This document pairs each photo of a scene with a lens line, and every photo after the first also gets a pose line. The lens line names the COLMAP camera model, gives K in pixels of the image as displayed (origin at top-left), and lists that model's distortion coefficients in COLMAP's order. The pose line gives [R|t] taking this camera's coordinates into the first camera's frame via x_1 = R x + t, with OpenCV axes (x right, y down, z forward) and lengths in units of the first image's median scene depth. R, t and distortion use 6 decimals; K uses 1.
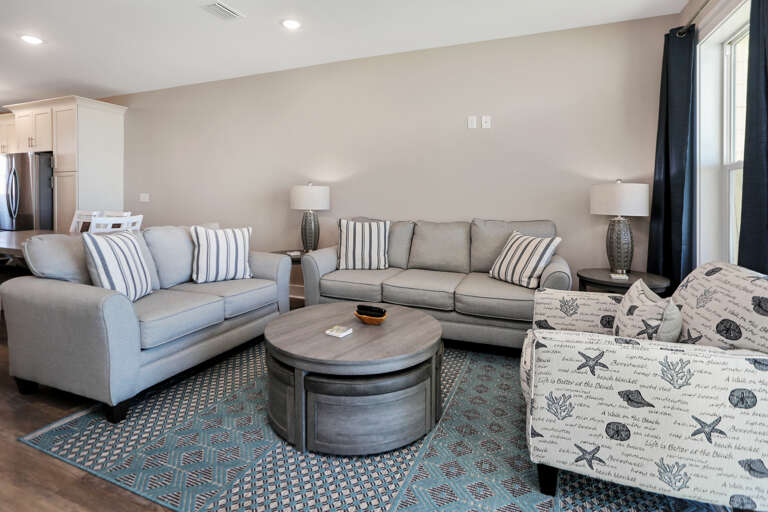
lens RADIAL K [[399.2, 0, 394.2], [0, 399.2, 217.0], [0, 0, 1]] dist [-0.075209, 0.025250]
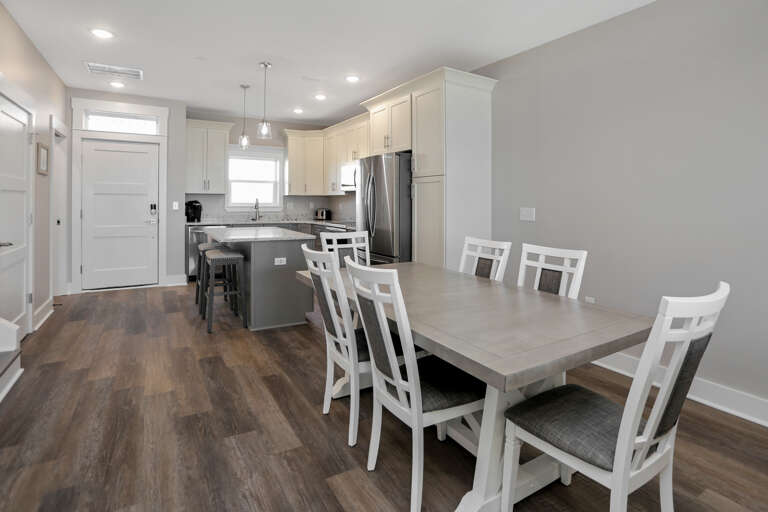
lens RADIAL K [[383.7, 0, 374.1], [0, 383.7, 202.7], [0, 0, 1]] dist [-0.033954, 0.000640]
pose [[0.771267, 0.005484, -0.636488, -0.607083], [-0.028782, 0.999241, -0.026267, -0.058473], [0.635860, 0.038578, 0.770839, 0.476410]]
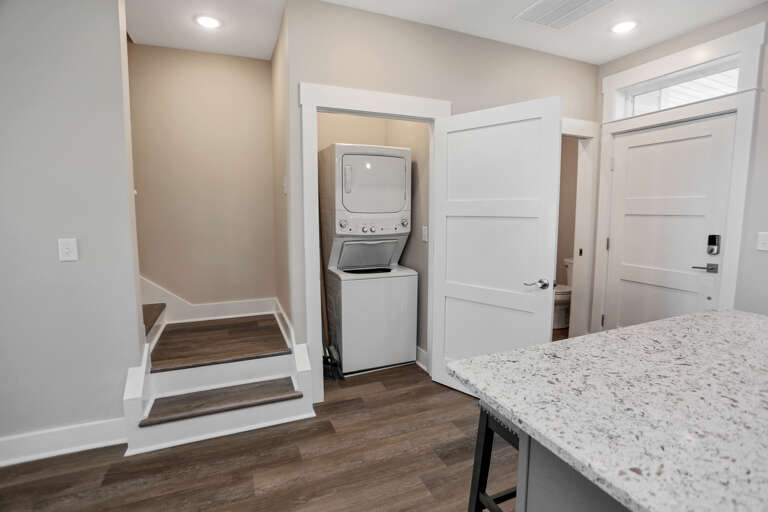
lens RADIAL K [[370.2, 0, 391.3], [0, 370.2, 235.7], [0, 0, 1]] dist [-0.055972, 0.024564]
pose [[-0.728631, 0.047517, -0.683256, -1.167092], [-0.028852, 0.994576, 0.099935, -0.110230], [0.684299, 0.092529, -0.723307, 1.049207]]
